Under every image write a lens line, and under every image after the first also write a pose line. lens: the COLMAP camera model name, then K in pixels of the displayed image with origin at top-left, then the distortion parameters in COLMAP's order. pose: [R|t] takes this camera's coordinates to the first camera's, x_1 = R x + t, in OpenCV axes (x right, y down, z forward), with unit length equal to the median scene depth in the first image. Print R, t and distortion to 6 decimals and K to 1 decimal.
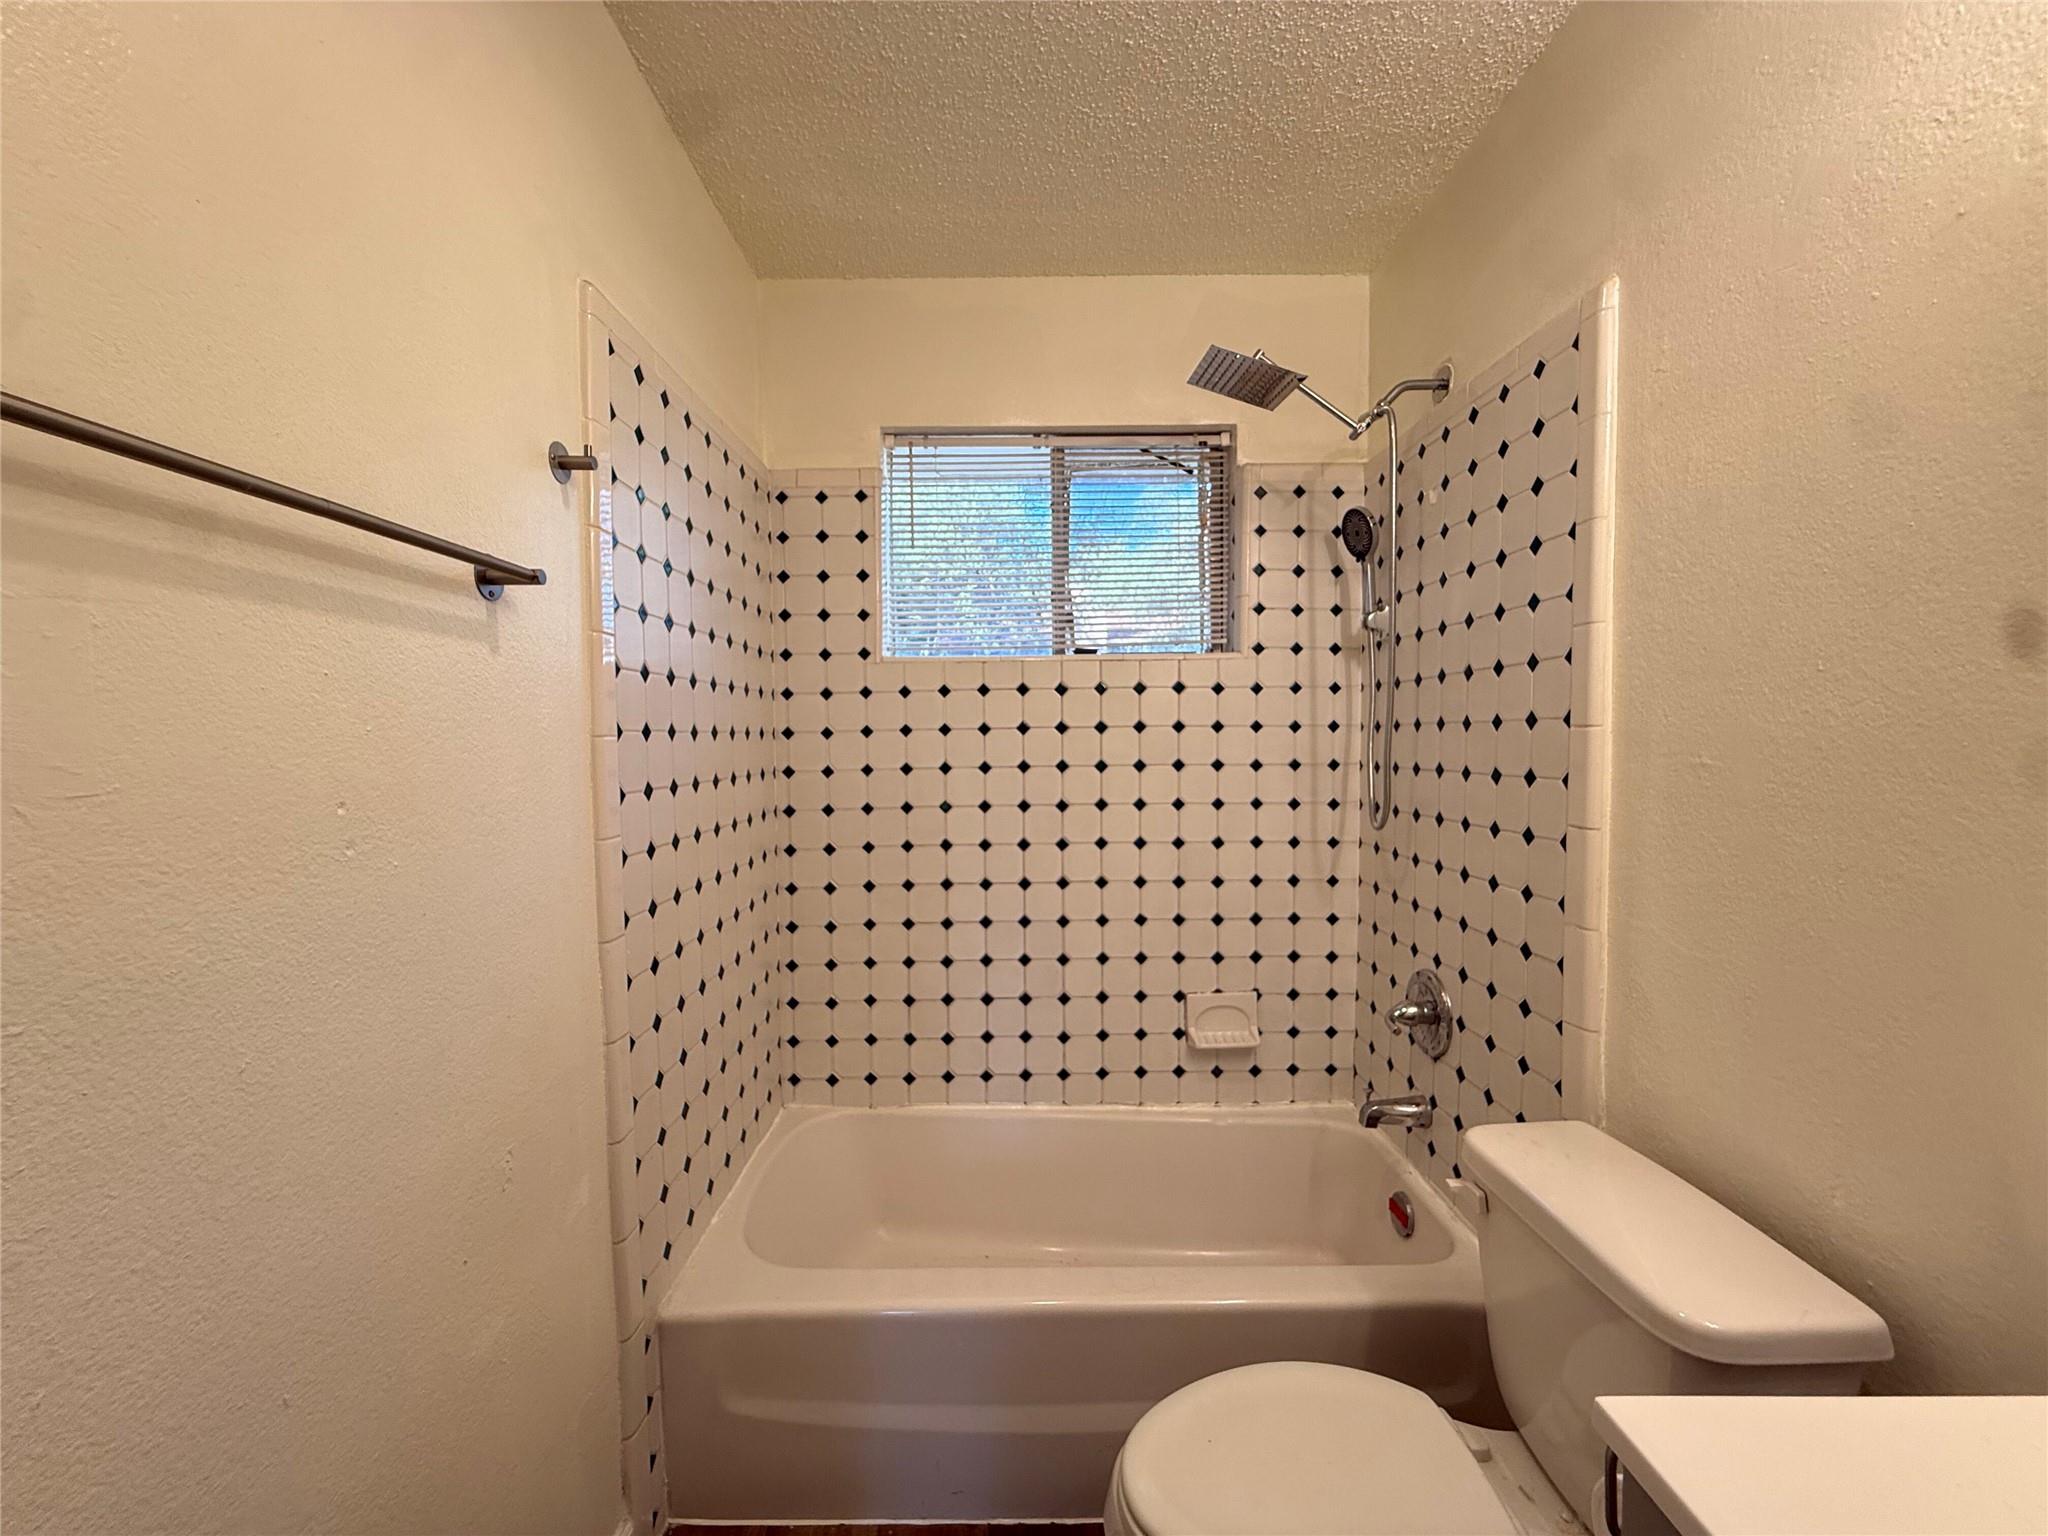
lens RADIAL K [[815.5, 0, 1017.5], [0, 815.5, 770.9], [0, 0, 1]] dist [-0.002610, -0.000020]
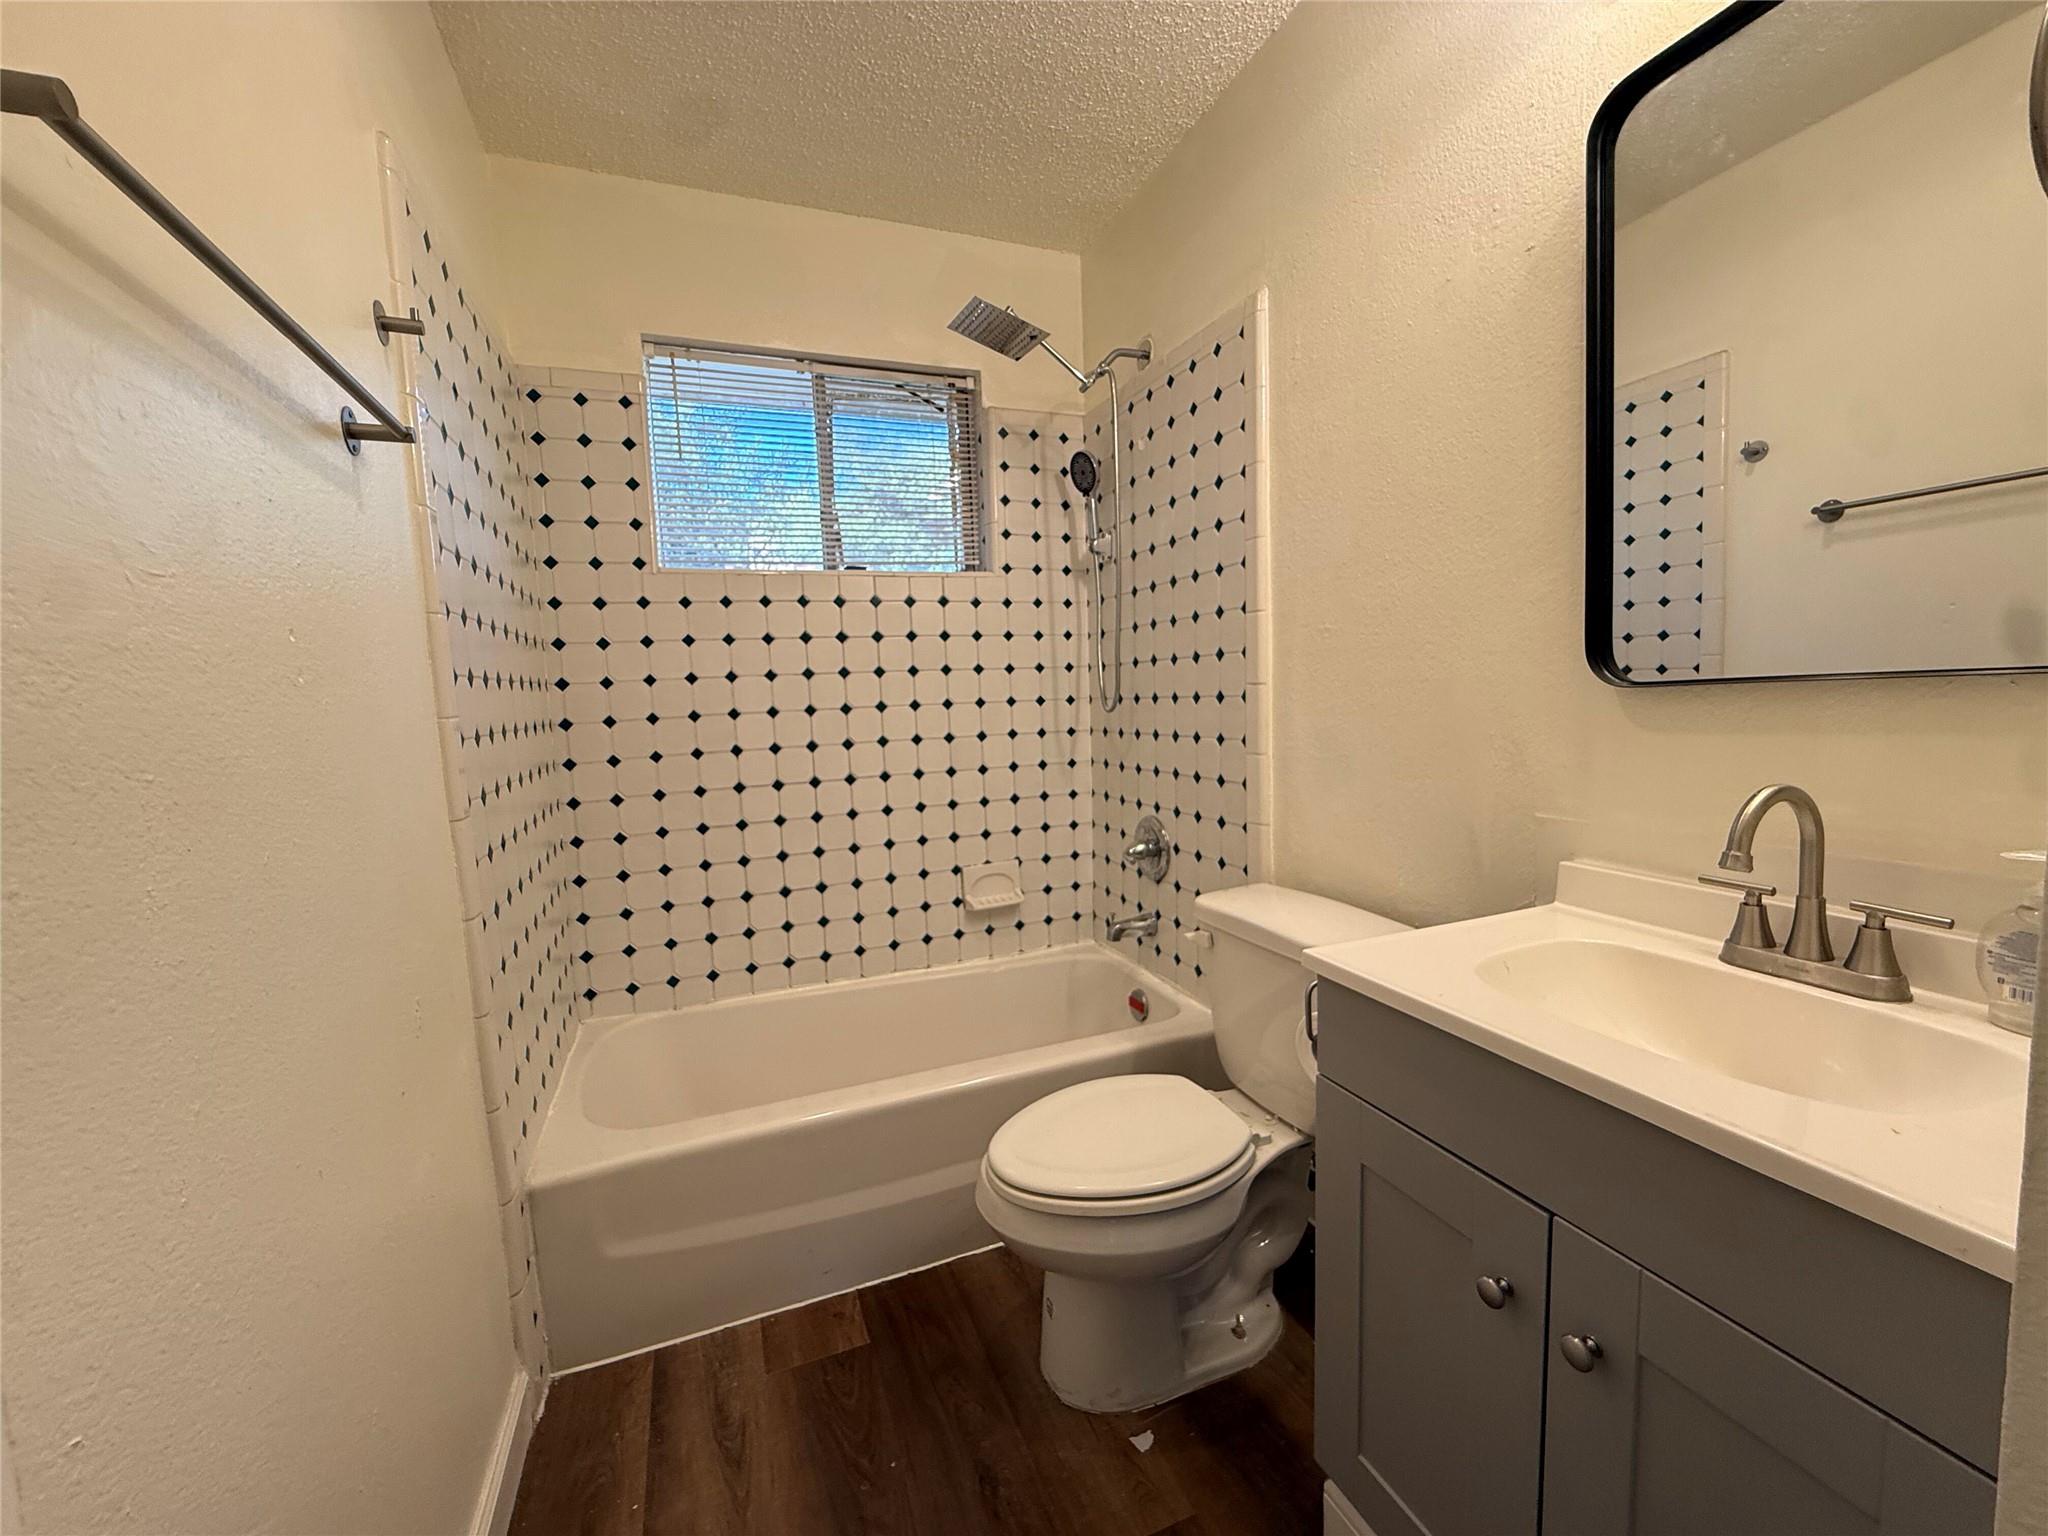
lens RADIAL K [[815.5, 0, 1017.5], [0, 815.5, 770.9], [0, 0, 1]] dist [-0.002610, -0.000020]
pose [[0.931223, -0.062763, 0.359004, -0.130034], [0.044862, 0.997309, 0.057987, 0.072895], [-0.361677, -0.037893, 0.931533, -0.110000]]
